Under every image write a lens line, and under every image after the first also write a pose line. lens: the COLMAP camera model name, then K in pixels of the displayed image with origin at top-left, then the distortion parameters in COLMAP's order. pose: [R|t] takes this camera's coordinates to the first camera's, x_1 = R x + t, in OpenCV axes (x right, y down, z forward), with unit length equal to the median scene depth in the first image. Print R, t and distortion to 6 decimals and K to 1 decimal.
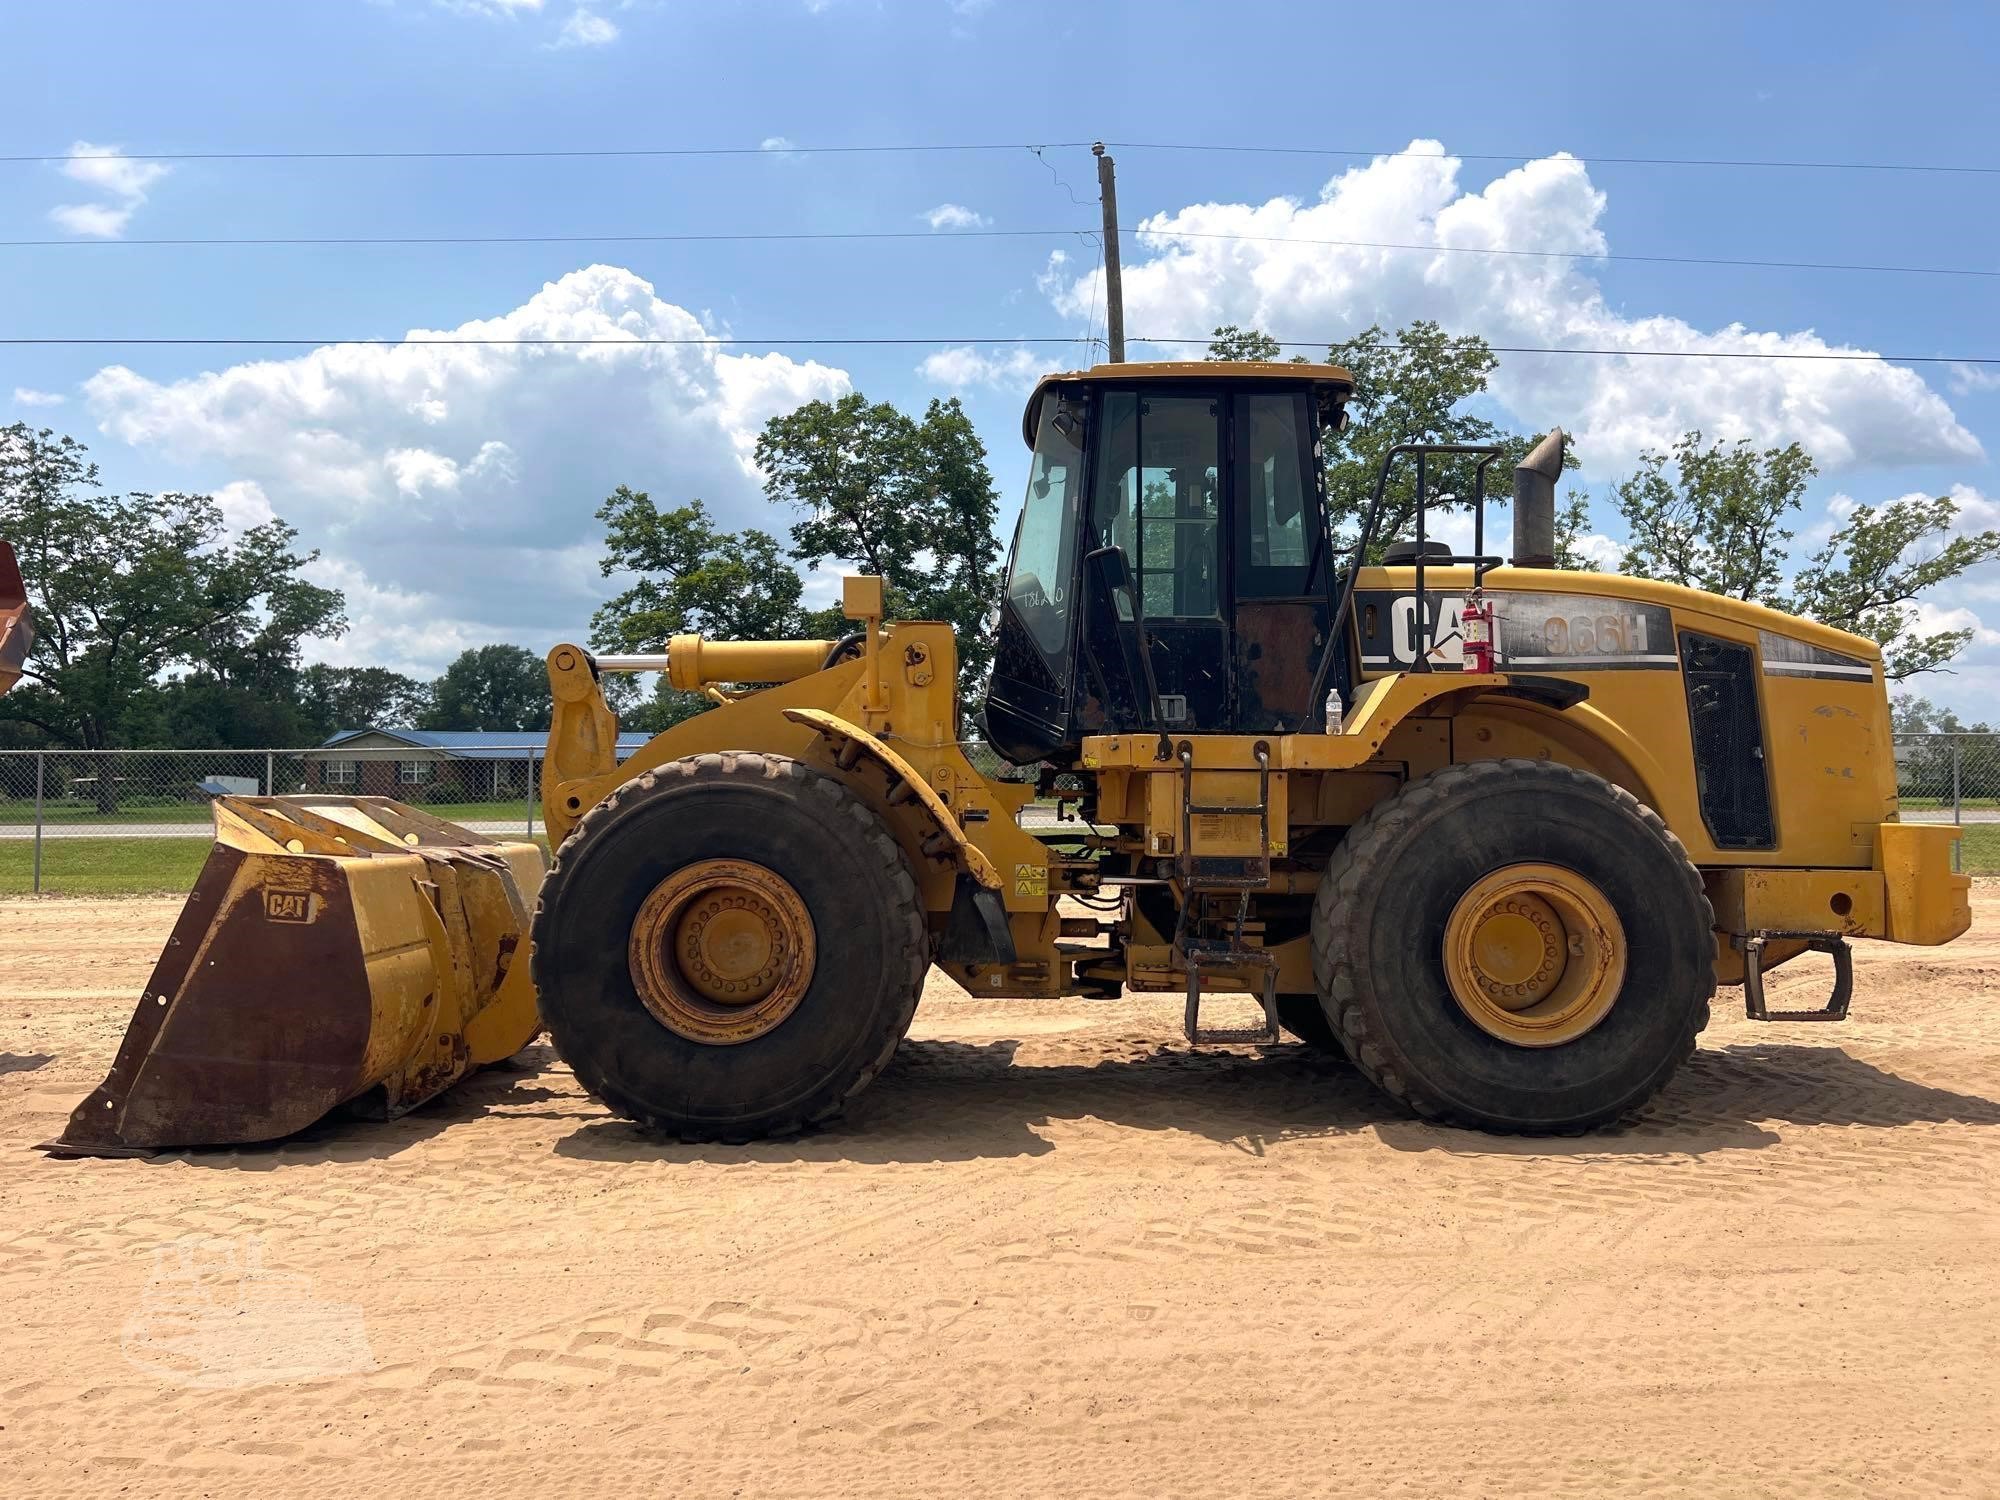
lens RADIAL K [[1484.6, 0, 1002.2], [0, 1484.6, 745.9], [0, 0, 1]] dist [0.016185, -0.002532]
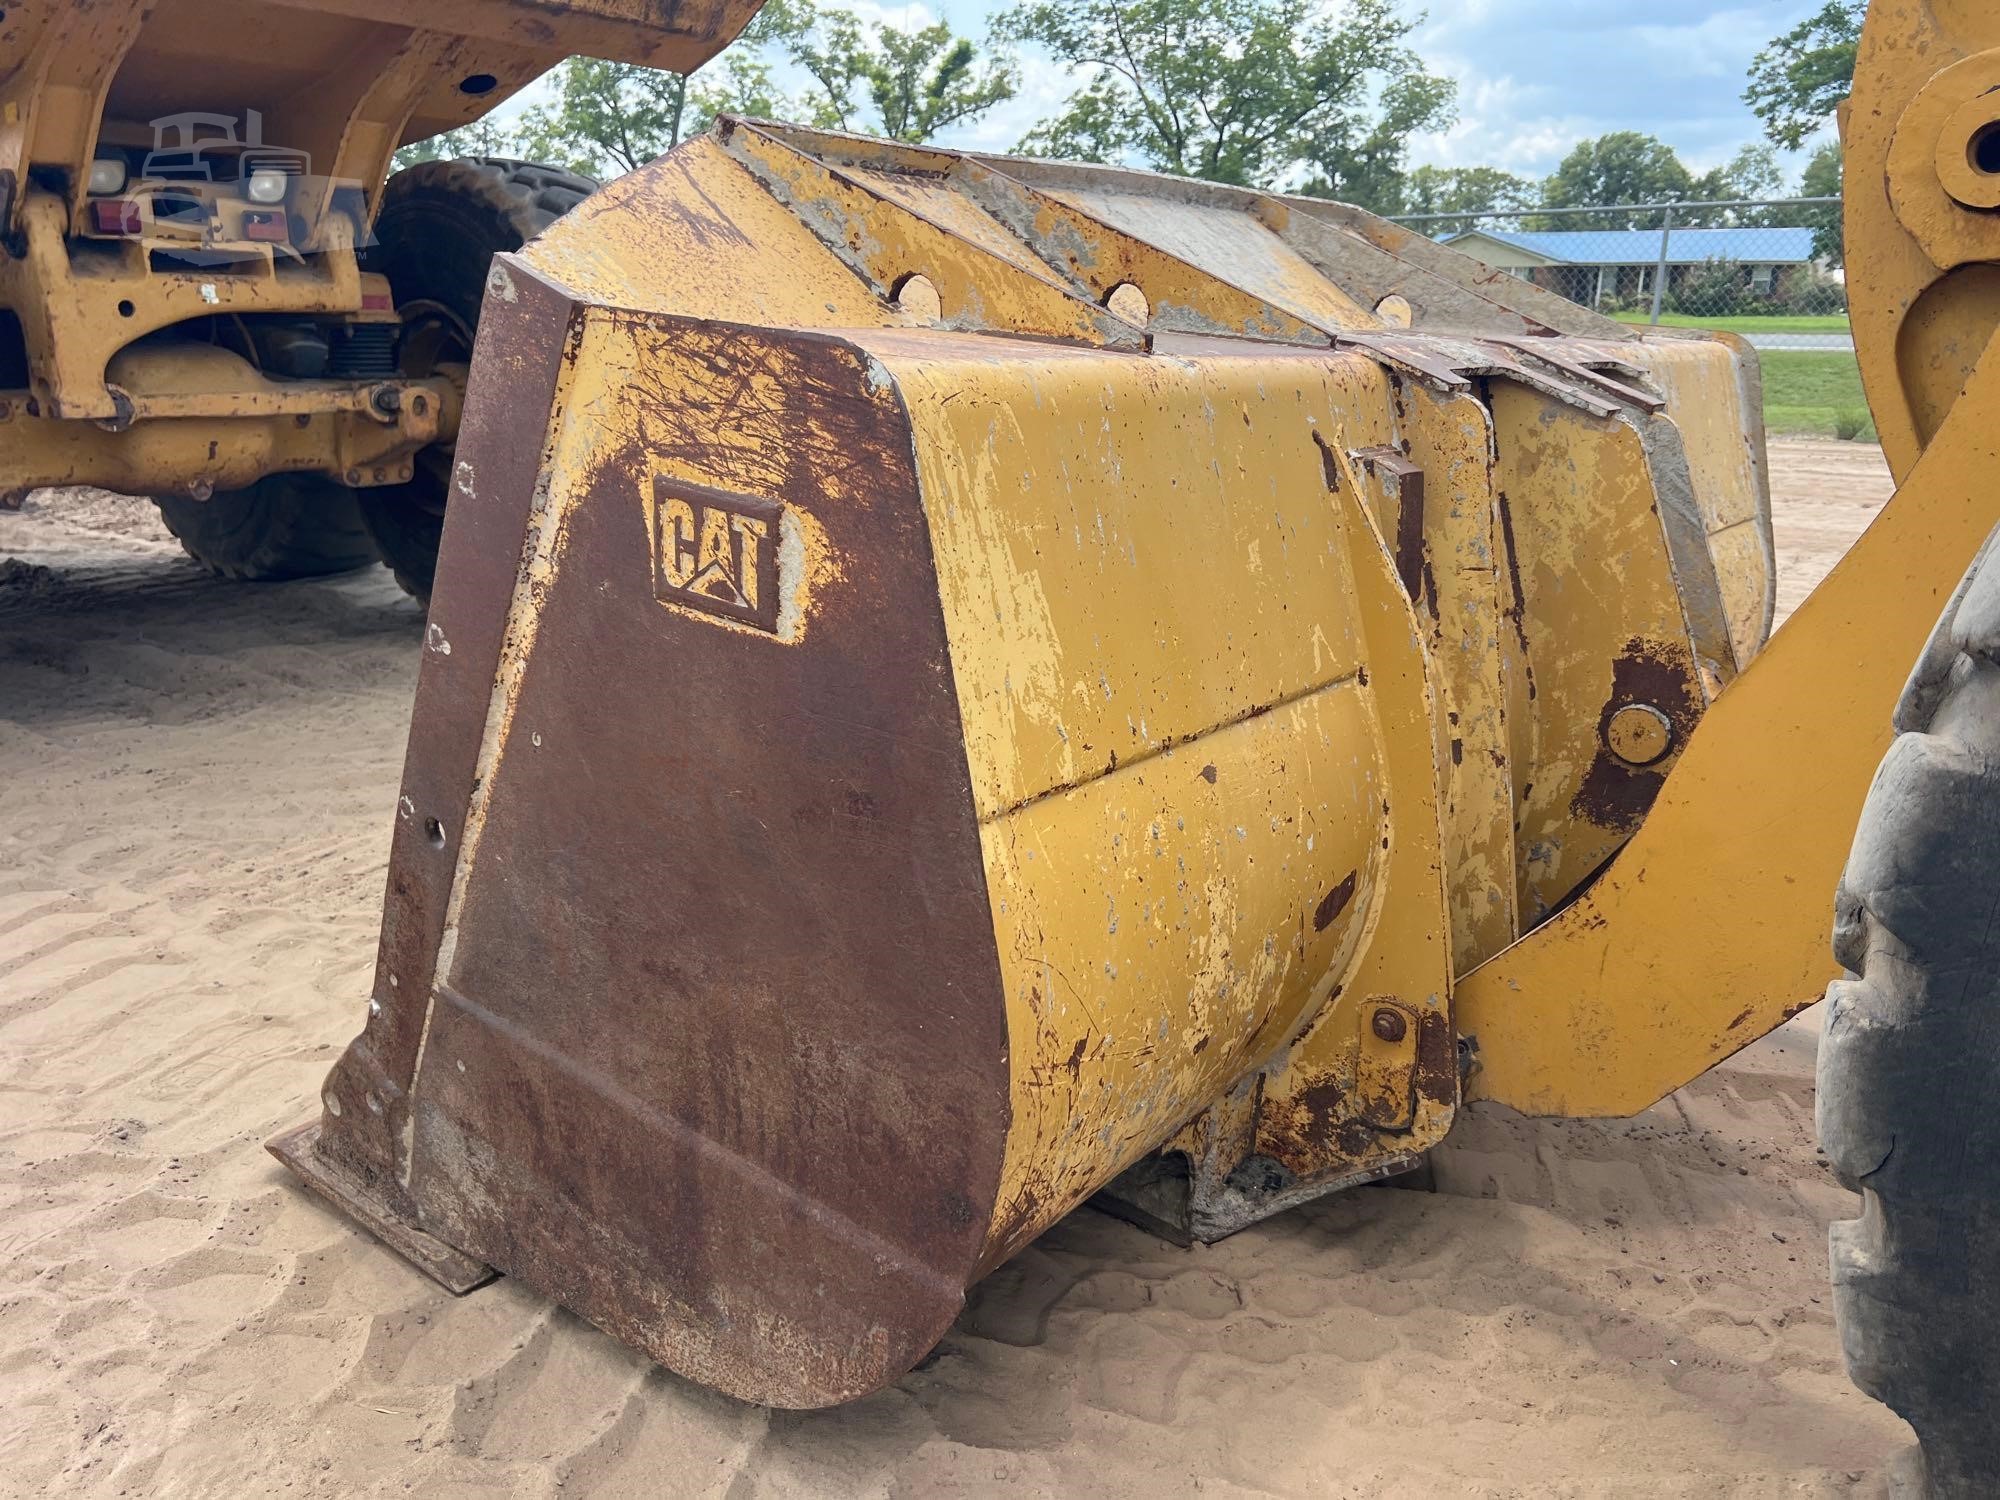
lens RADIAL K [[1456.4, 0, 1024.2], [0, 1456.4, 755.1], [0, 0, 1]] dist [0.058633, -0.102232]
pose [[0.774846, 0.192254, -0.602206, -0.043536], [0.010496, 0.948587, 0.316342, 0.009555], [0.632062, -0.251437, 0.732991, 0.123128]]
